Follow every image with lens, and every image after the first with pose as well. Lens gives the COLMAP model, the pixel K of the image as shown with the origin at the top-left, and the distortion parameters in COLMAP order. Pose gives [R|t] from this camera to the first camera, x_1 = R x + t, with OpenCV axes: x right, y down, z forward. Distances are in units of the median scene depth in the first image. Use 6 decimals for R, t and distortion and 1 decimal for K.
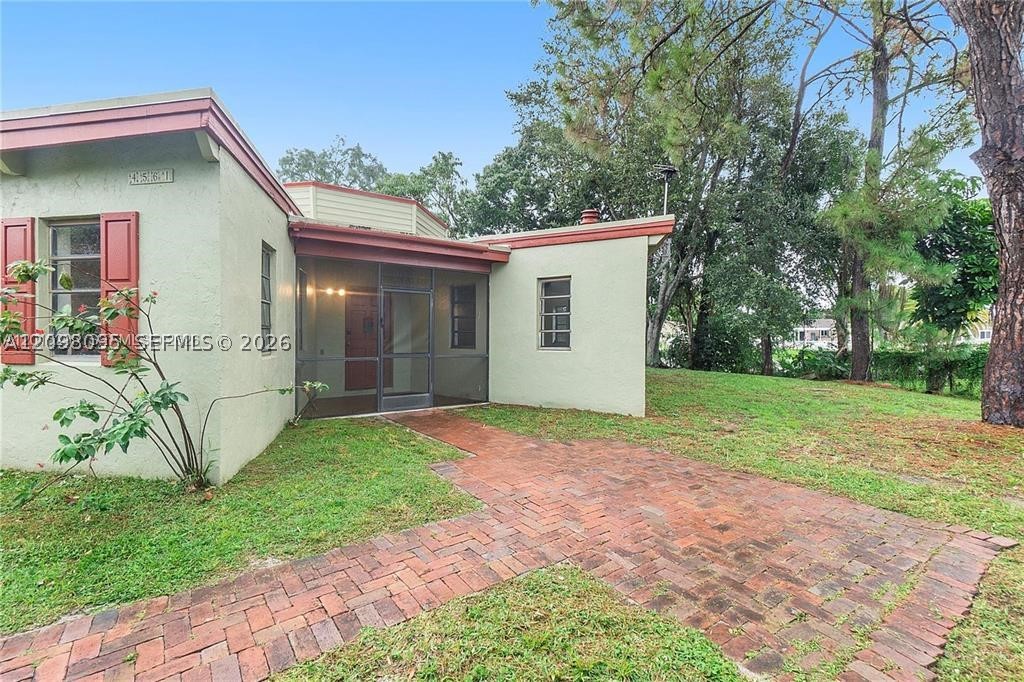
lens RADIAL K [[448.1, 0, 510.7], [0, 448.1, 337.8], [0, 0, 1]] dist [-0.004049, 0.000527]
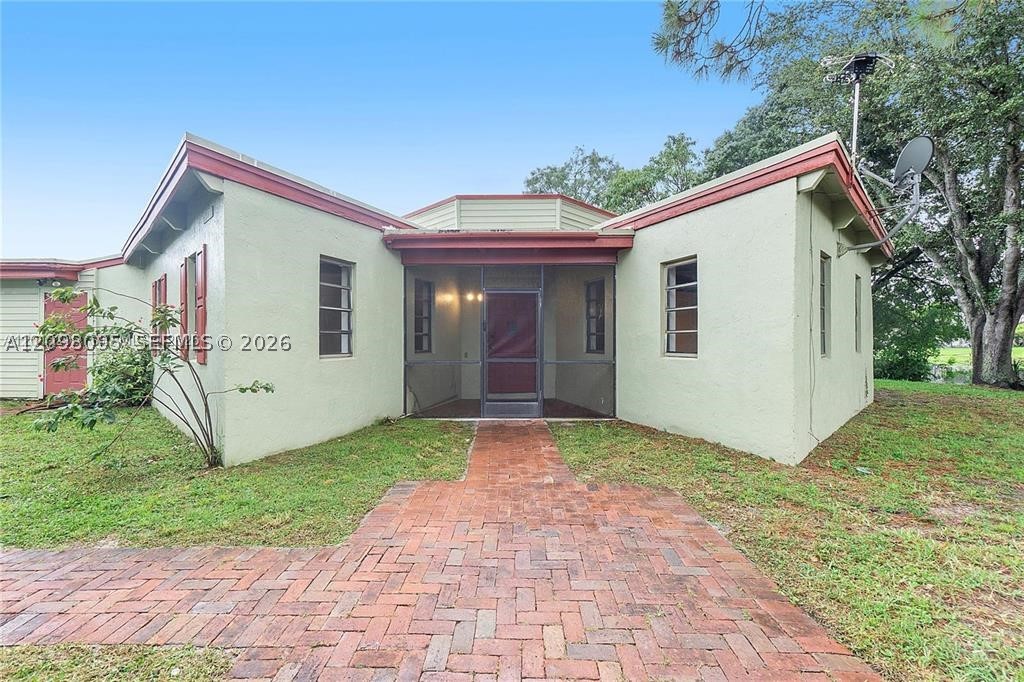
lens RADIAL K [[448.1, 0, 510.7], [0, 448.1, 337.8], [0, 0, 1]] dist [-0.004049, 0.000527]
pose [[0.808278, -0.007638, -0.588751, 0.293459], [0.002467, 0.999951, -0.009585, 0.001574], [0.588796, 0.006295, 0.808257, 0.219502]]
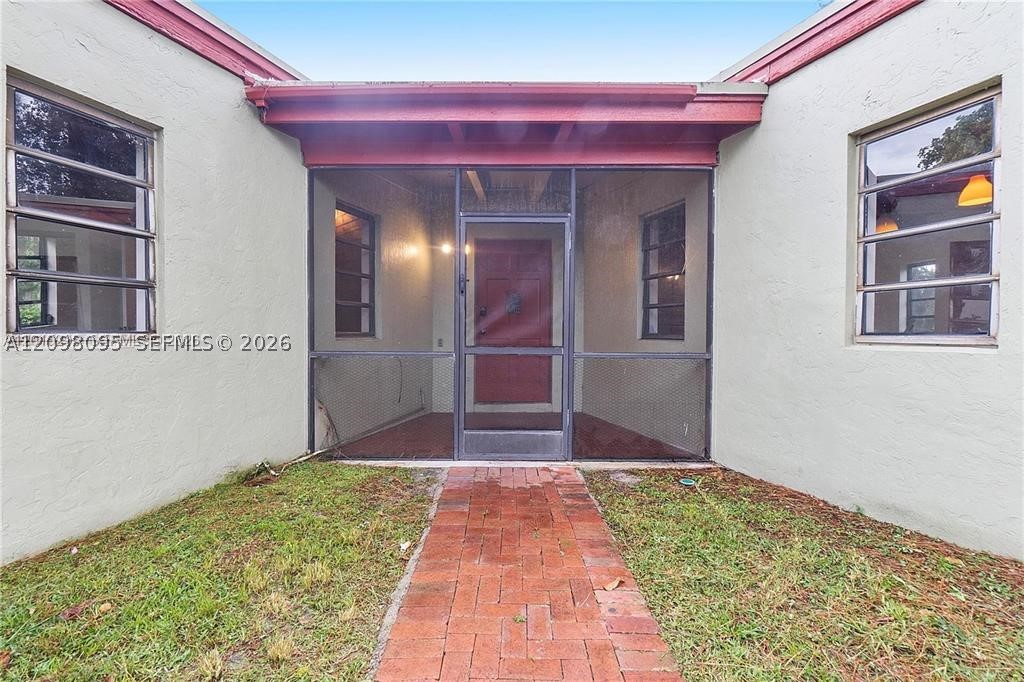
lens RADIAL K [[439.7, 0, 513.8], [0, 439.7, 337.0], [0, 0, 1]] dist [-0.004088, -0.000383]
pose [[0.811949, 0.006760, -0.583690, 0.045589], [-0.003219, 0.999970, 0.007103, 0.019610], [0.583720, -0.003889, 0.811946, 0.558679]]
